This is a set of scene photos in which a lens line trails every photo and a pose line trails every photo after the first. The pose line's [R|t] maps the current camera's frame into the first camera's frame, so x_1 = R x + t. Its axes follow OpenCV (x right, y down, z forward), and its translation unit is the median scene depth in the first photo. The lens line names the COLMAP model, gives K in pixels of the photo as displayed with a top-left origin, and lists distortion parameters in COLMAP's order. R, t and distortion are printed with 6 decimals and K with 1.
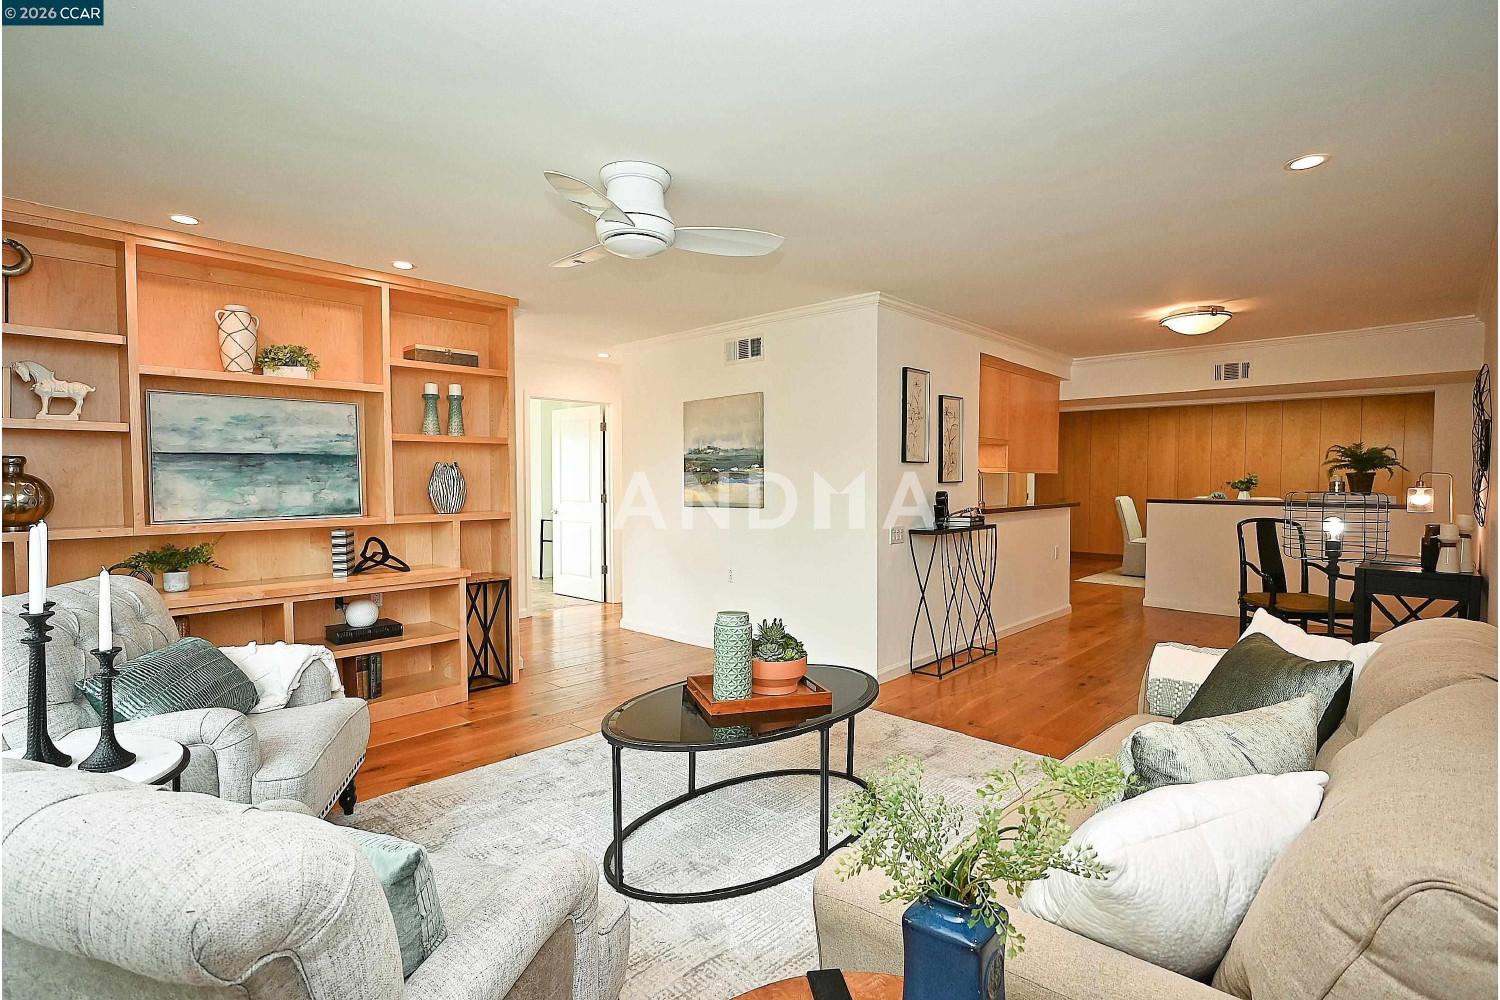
lens RADIAL K [[741.4, 0, 750.0], [0, 741.4, 500.0], [0, 0, 1]] dist [-0.001549, 0.000011]
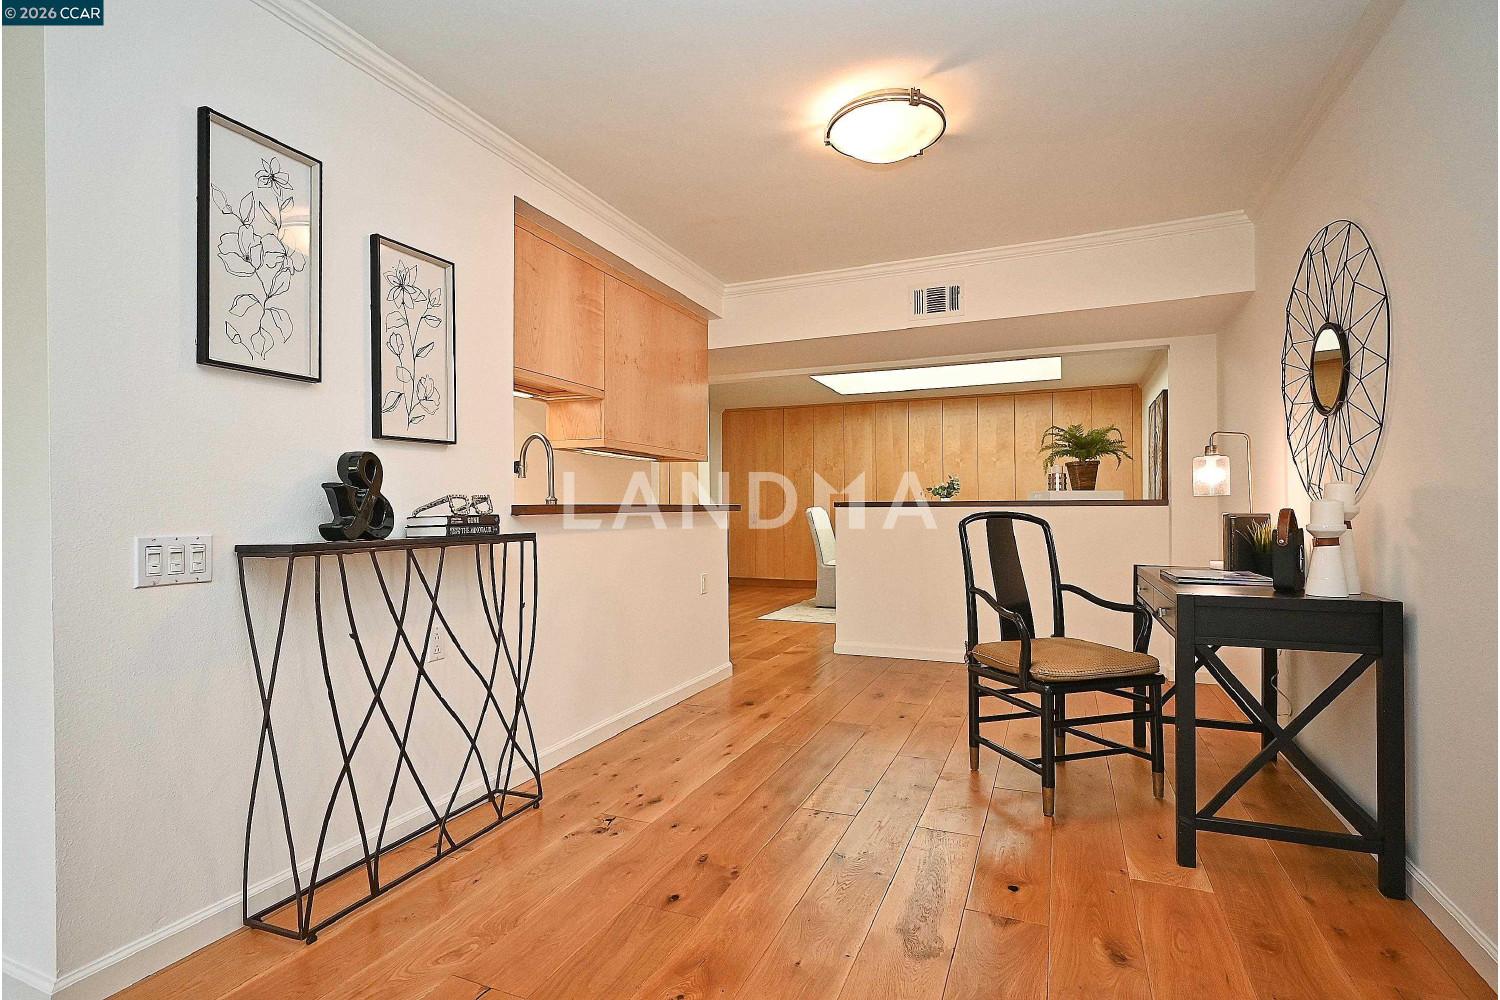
lens RADIAL K [[741.4, 0, 750.0], [0, 741.4, 500.0], [0, 0, 1]] dist [-0.001549, 0.000011]
pose [[0.940167, -0.005266, 0.340672, 0.291613], [0.020620, 0.998927, -0.041463, 0.033143], [-0.340088, 0.046007, 0.939267, 0.483568]]
